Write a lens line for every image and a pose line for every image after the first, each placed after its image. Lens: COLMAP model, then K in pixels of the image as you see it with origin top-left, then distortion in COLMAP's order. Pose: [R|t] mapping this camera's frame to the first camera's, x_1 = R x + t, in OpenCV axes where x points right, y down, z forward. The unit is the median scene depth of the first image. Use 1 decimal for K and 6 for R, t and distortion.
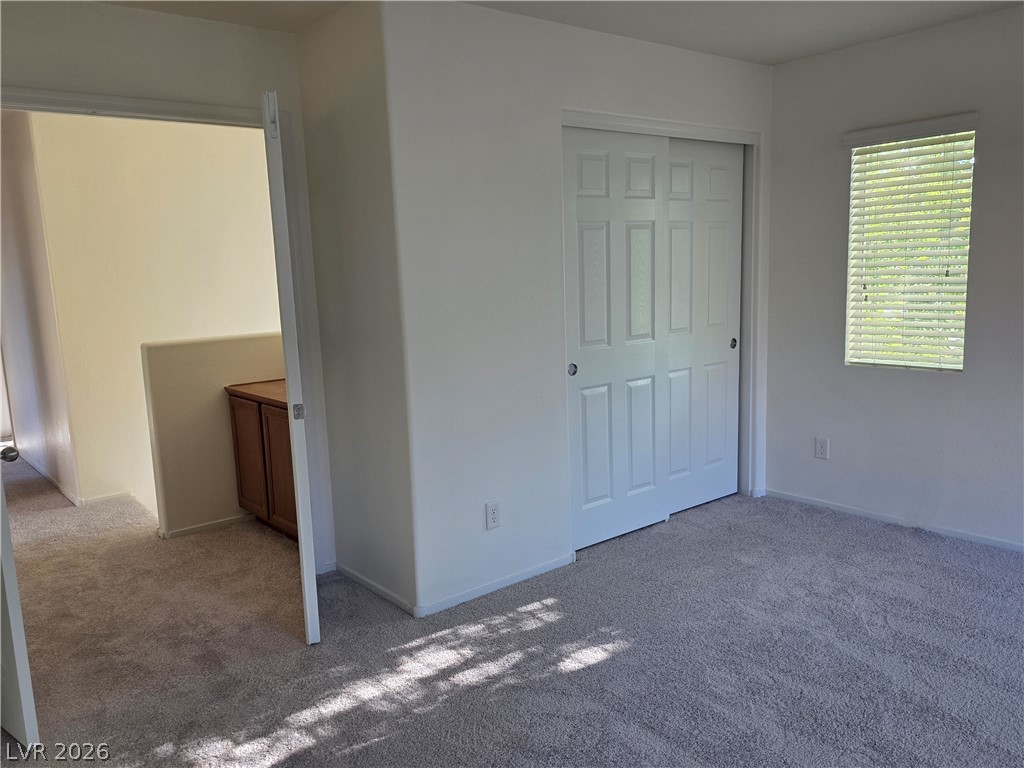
lens RADIAL K [[795.6, 0, 512.0], [0, 795.6, 384.0], [0, 0, 1]] dist [0.047966, -0.066239]
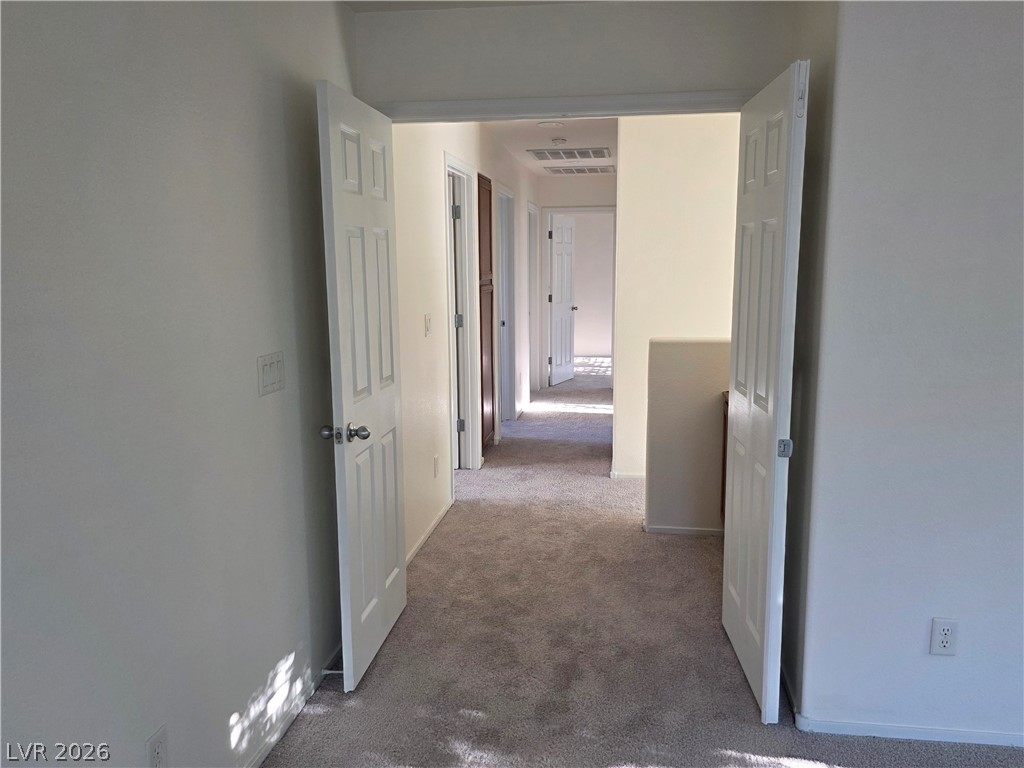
lens RADIAL K [[795.6, 0, 512.0], [0, 795.6, 384.0], [0, 0, 1]] dist [0.047966, -0.066239]
pose [[0.679020, 0.145916, -0.719473, 0.170188], [-0.133837, 0.988228, 0.074110, -0.048152], [0.721817, 0.045970, 0.690555, 0.211978]]
